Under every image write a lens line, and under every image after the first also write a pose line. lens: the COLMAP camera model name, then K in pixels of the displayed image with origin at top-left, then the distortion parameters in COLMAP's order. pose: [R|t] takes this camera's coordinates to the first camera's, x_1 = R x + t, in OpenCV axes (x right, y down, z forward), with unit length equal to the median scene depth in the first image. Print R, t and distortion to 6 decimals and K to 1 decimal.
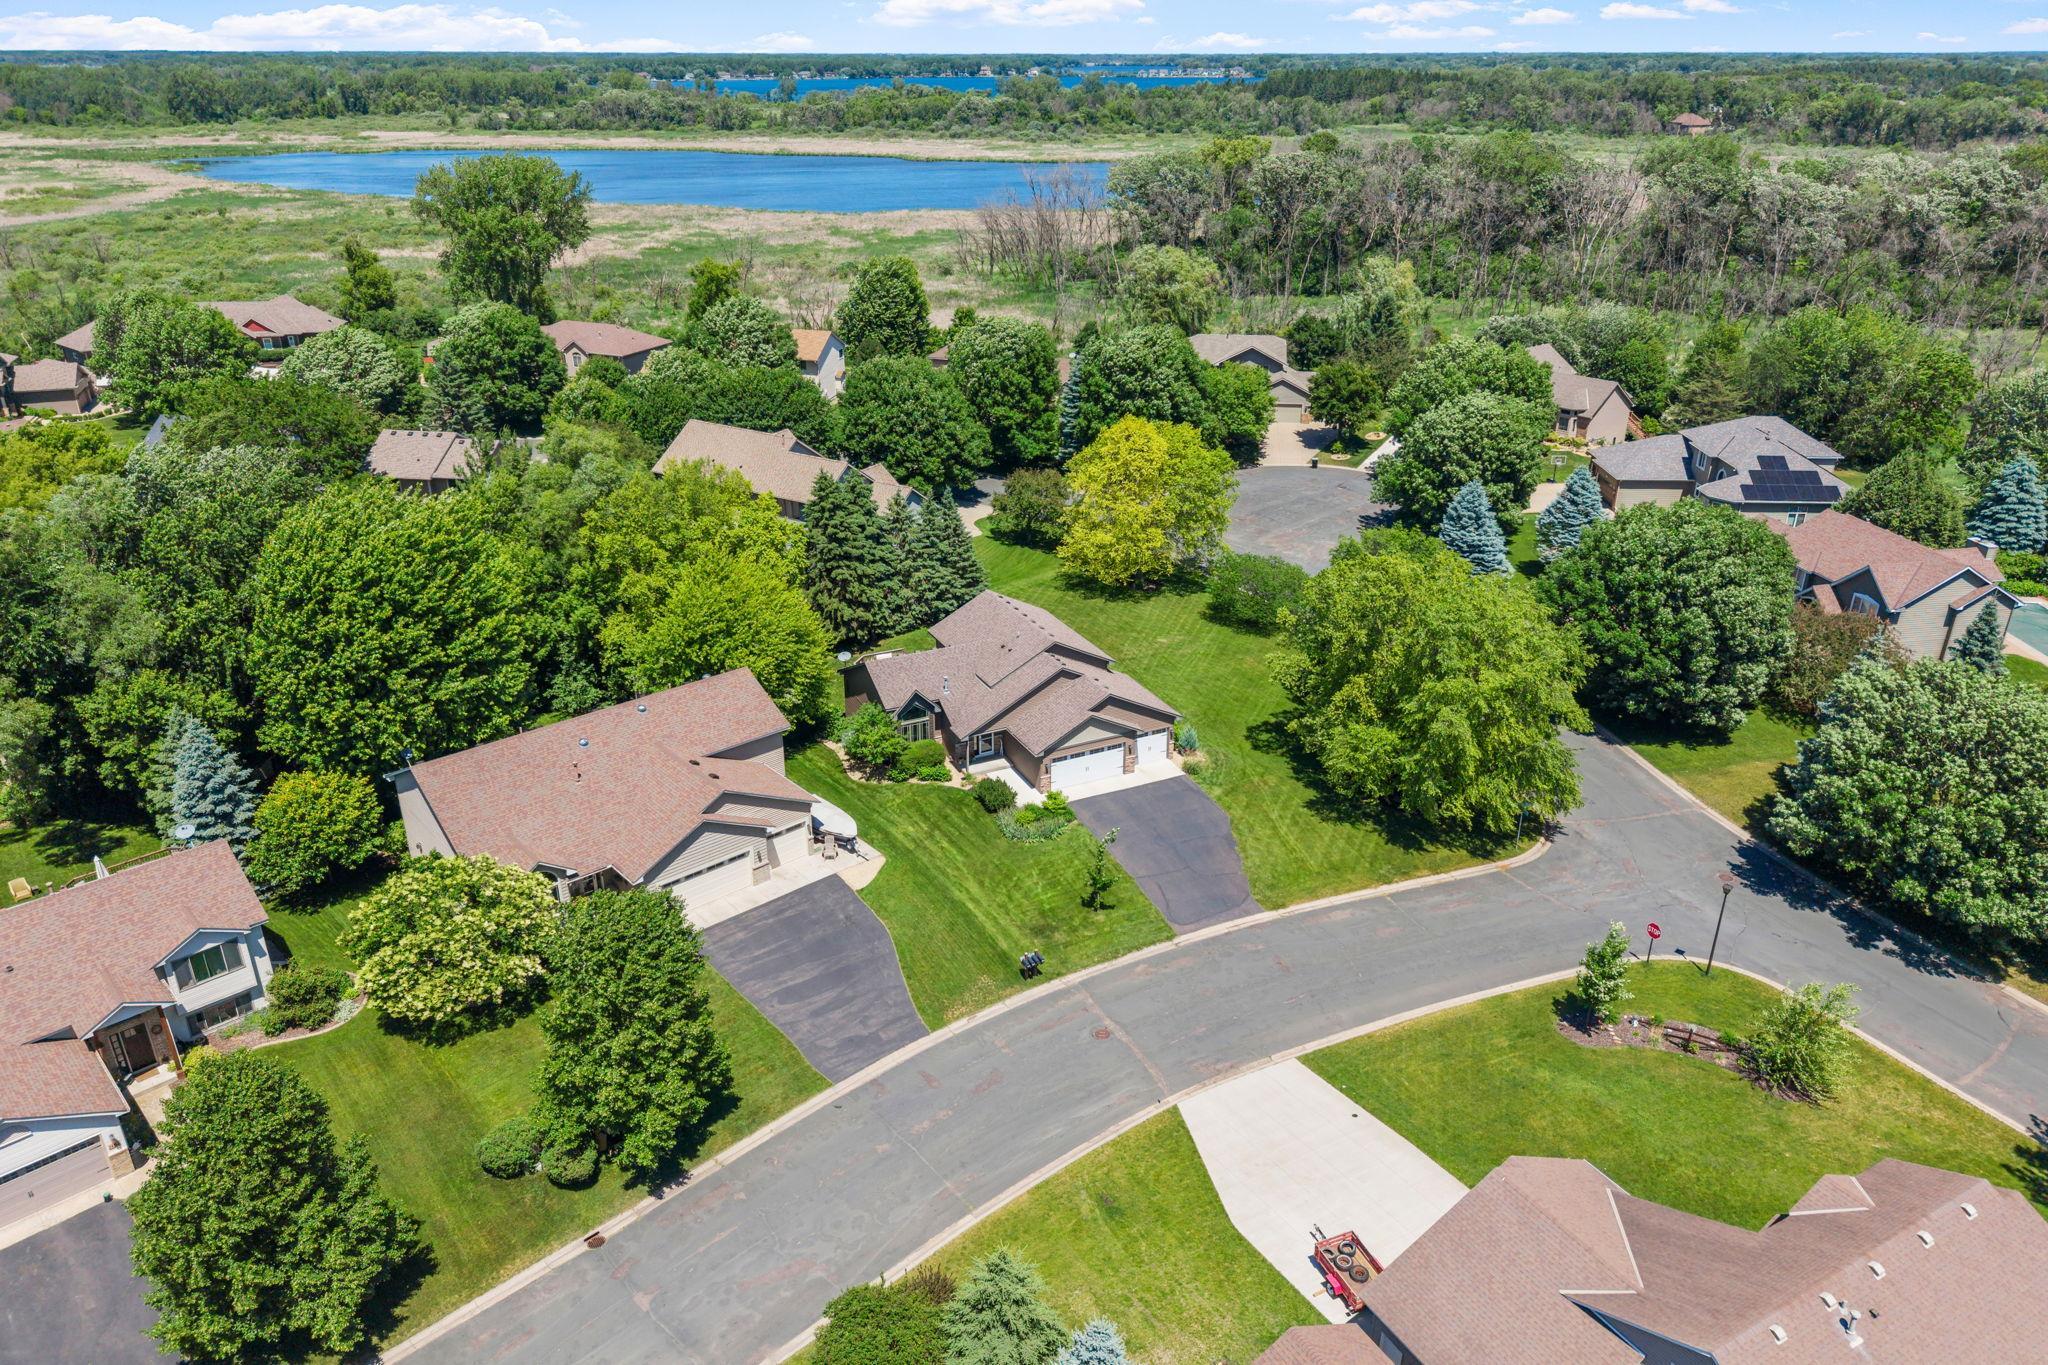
lens RADIAL K [[1383.1, 0, 1013.7], [0, 1383.1, 724.5], [0, 0, 1]] dist [0.009083, -0.001977]
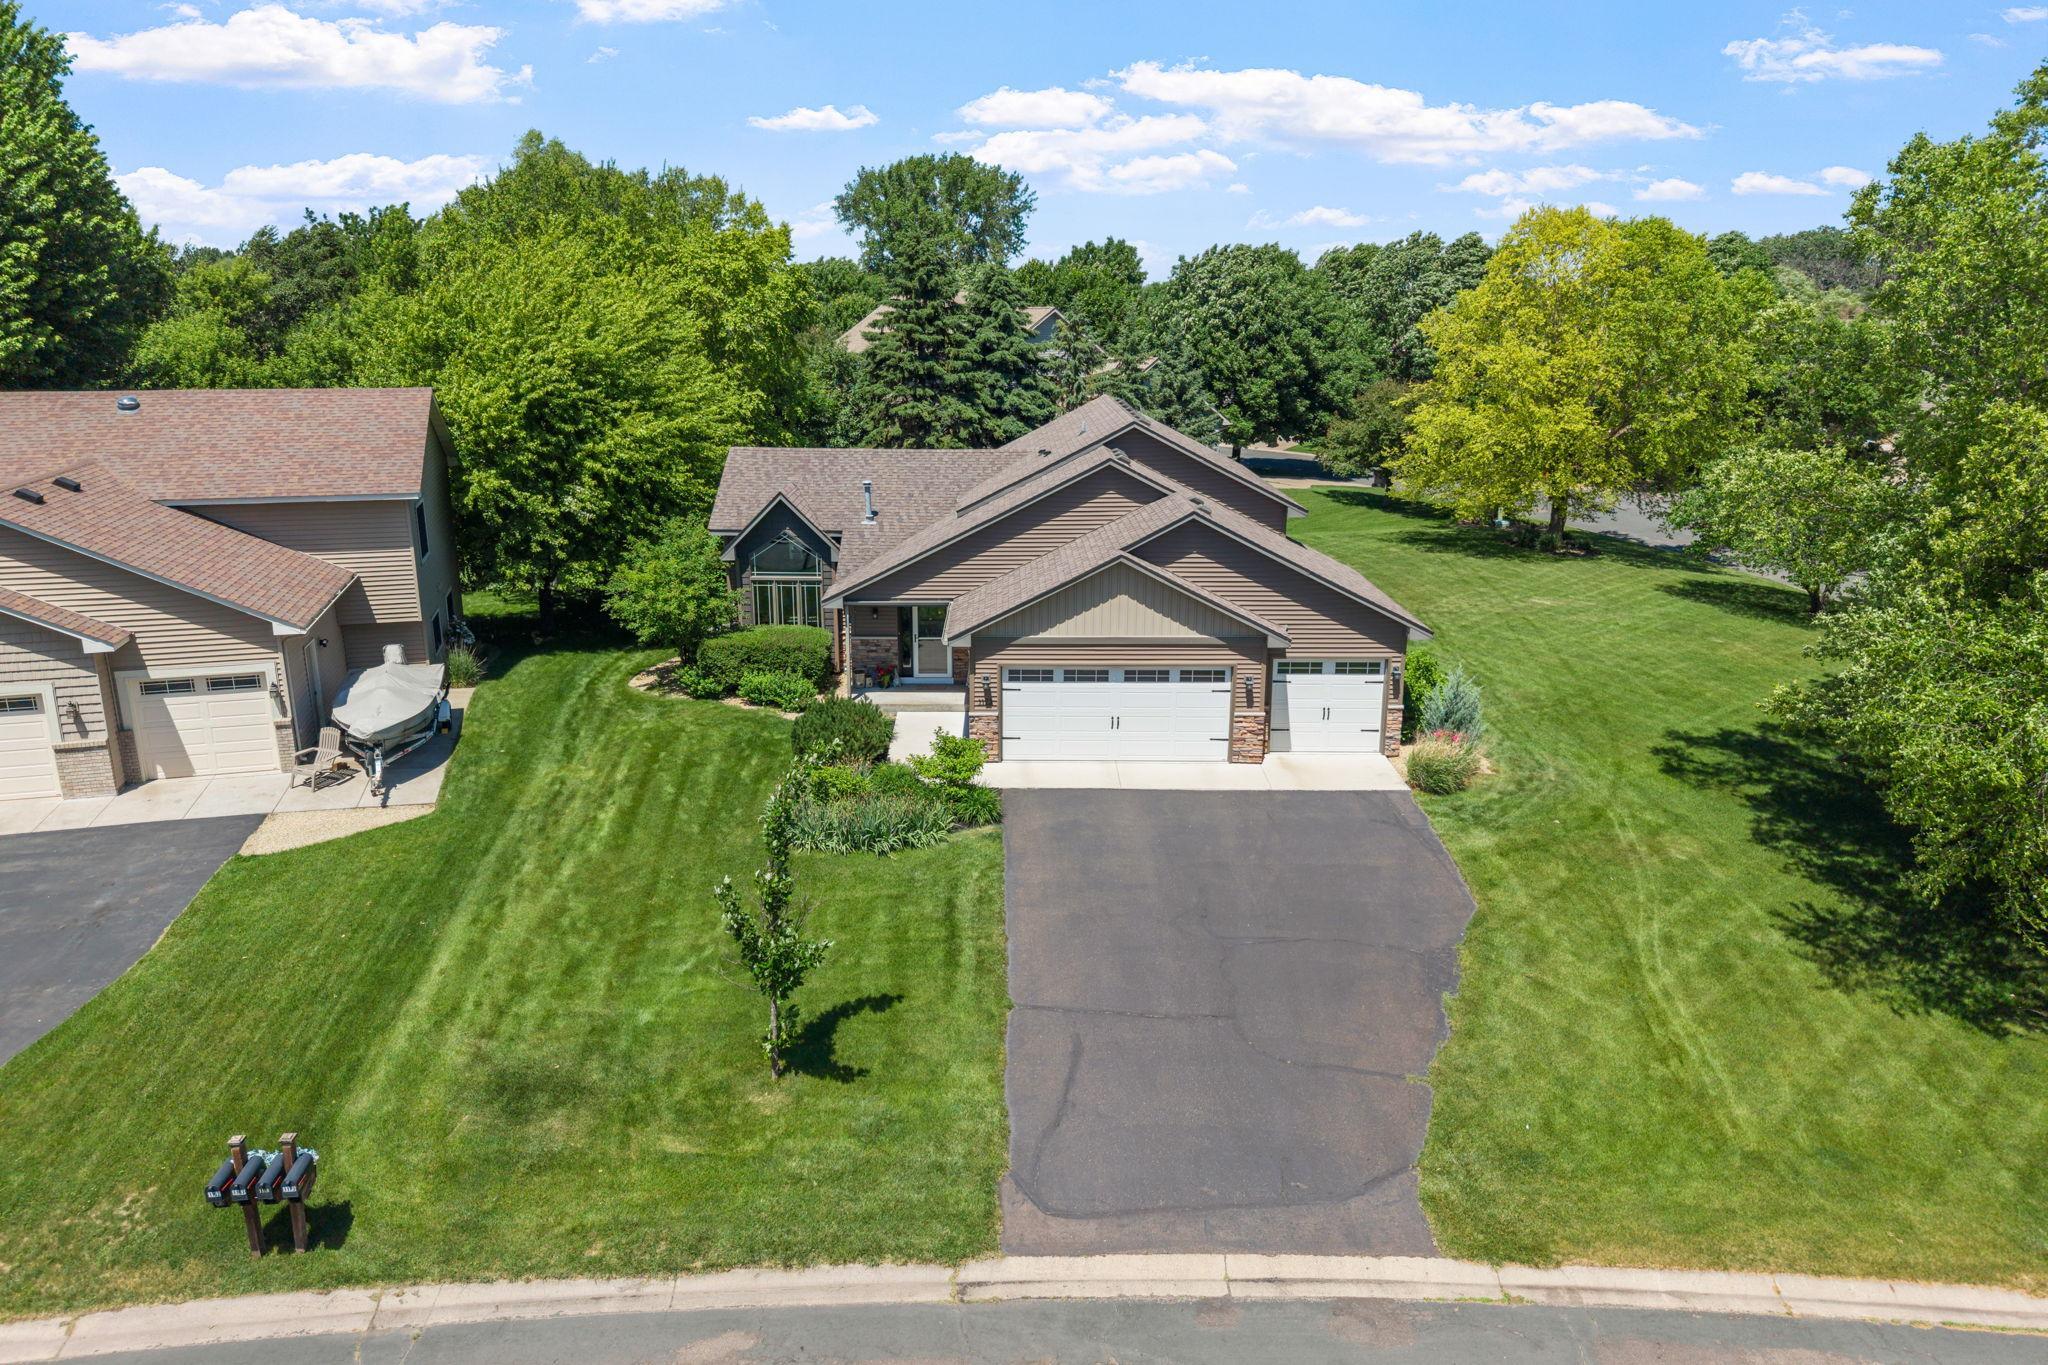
lens RADIAL K [[1356.8, 0, 1023.7], [0, 1356.8, 715.3], [0, 0, 1]] dist [0.040635, -0.073032]
pose [[0.904585, 0.124476, -0.407715, 0.179694], [-0.189025, 0.974376, -0.121905, 0.079960], [0.382093, 0.187341, 0.904935, 0.677940]]
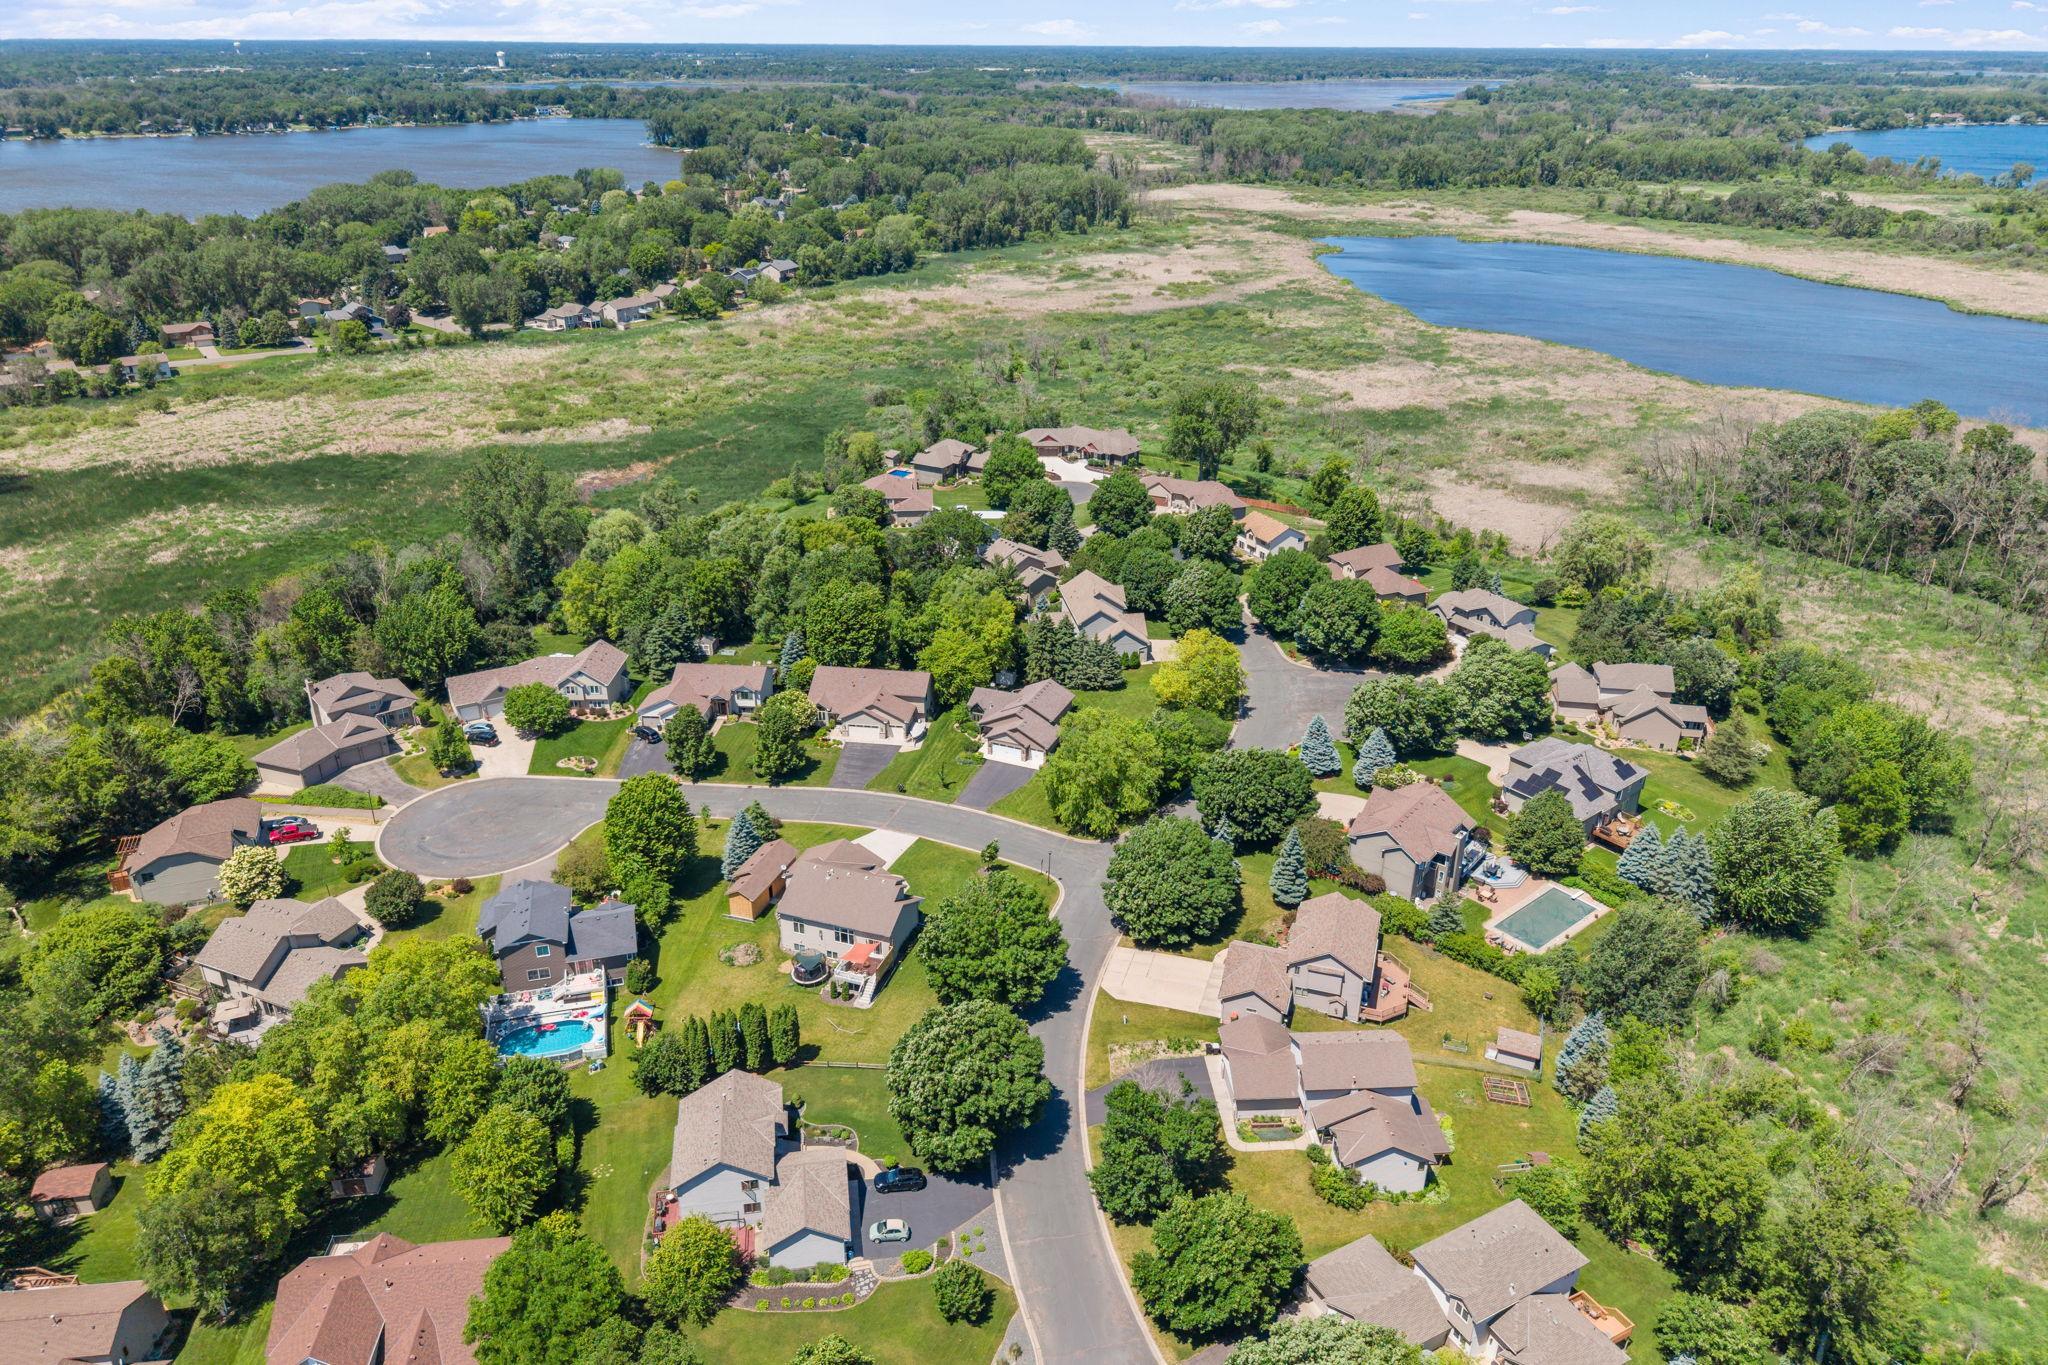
lens RADIAL K [[1383.1, 0, 1013.7], [0, 1383.1, 724.5], [0, 0, 1]] dist [0.009083, -0.001977]
pose [[0.644229, 0.341766, -0.684226, 1.851646], [-0.331050, 0.931067, 0.153363, -0.425701], [0.689474, 0.127713, 0.712962, -0.864296]]
